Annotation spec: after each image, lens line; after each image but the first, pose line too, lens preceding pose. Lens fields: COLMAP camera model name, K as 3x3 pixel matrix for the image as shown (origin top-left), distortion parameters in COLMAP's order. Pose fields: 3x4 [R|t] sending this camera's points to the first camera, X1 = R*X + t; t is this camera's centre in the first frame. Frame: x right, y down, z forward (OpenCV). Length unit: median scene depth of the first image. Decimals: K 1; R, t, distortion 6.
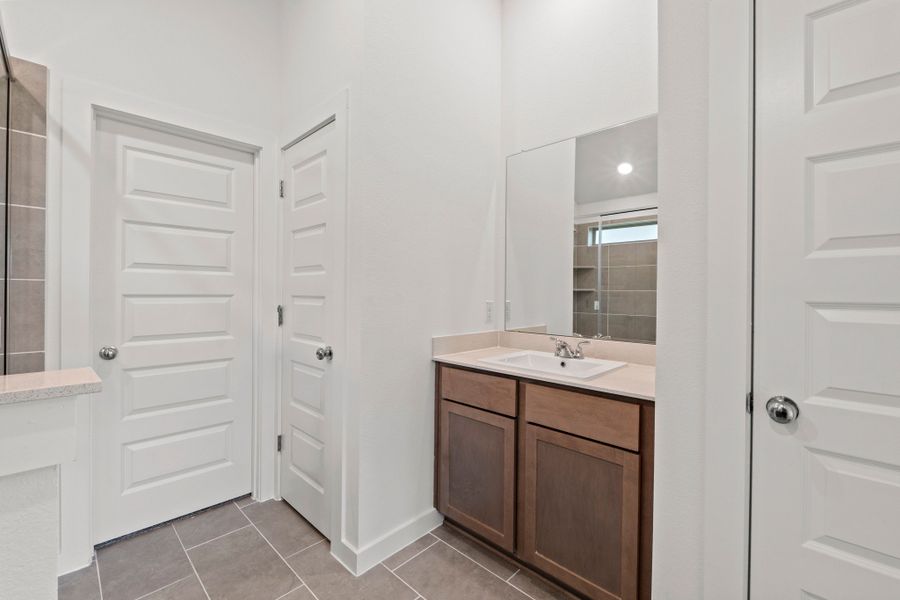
lens RADIAL K [[386.5, 0, 451.4], [0, 386.5, 292.6], [0, 0, 1]] dist [-0.003449, -0.000618]
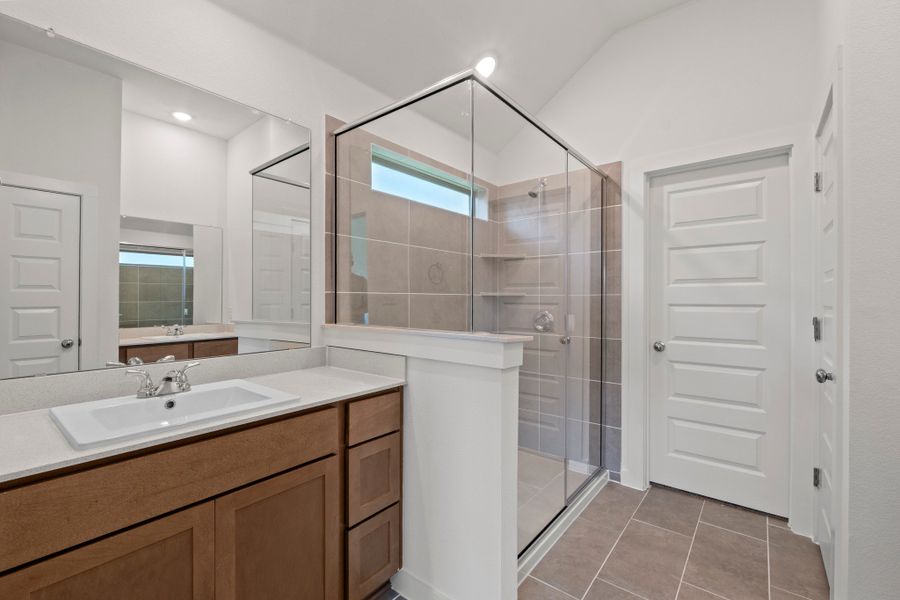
lens RADIAL K [[391.0, 0, 444.7], [0, 391.0, 299.1], [0, 0, 1]] dist [0.000802, 0.000047]
pose [[0.081702, -0.009134, -0.996615, 0.428503], [-0.001373, 0.999956, -0.009277, 0.001593], [0.996656, 0.002126, 0.081686, 0.118748]]
